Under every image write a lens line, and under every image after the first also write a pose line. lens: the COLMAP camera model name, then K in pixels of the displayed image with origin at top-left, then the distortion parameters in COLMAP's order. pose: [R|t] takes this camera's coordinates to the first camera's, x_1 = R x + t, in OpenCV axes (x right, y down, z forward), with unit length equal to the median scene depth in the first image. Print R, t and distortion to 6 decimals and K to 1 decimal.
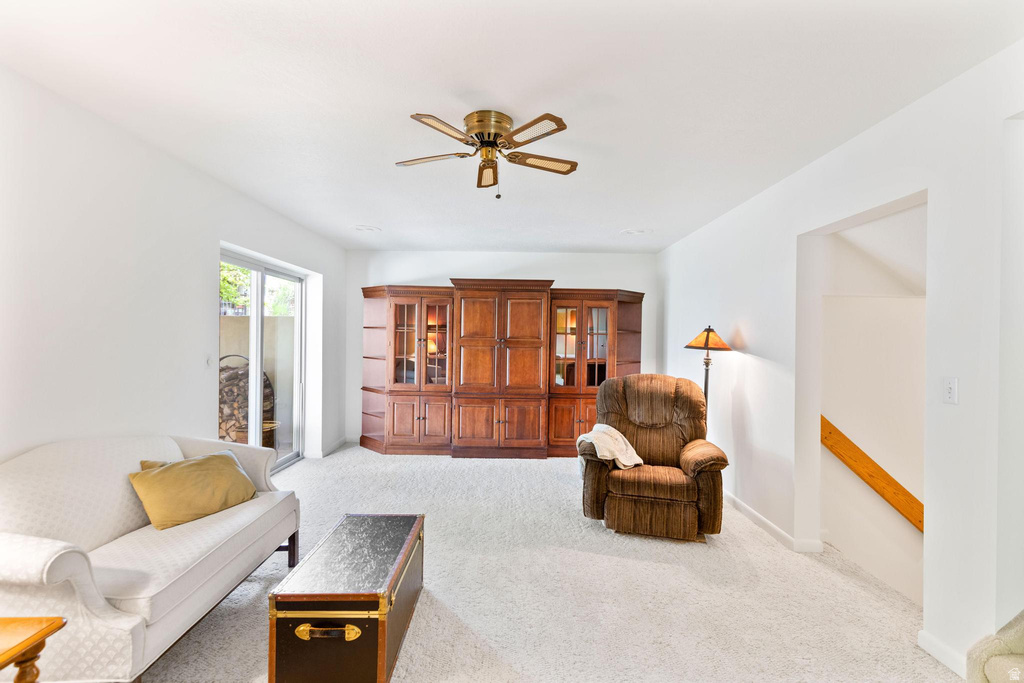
lens RADIAL K [[463.8, 0, 514.6], [0, 463.8, 343.8], [0, 0, 1]] dist [0.010336, -0.002828]
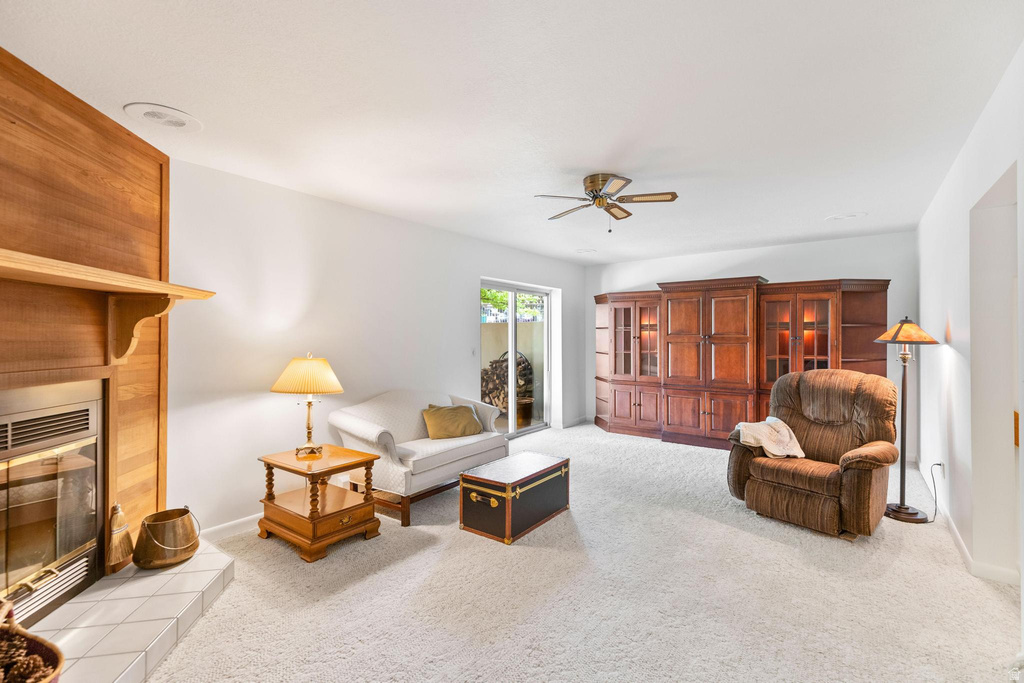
lens RADIAL K [[463.8, 0, 510.5], [0, 463.8, 337.0], [0, 0, 1]] dist [0.010336, -0.002828]
pose [[0.793474, -0.015027, -0.608419, 0.359084], [0.006832, 0.999852, -0.015784, 0.009431], [0.608566, 0.008368, 0.793459, -0.167629]]
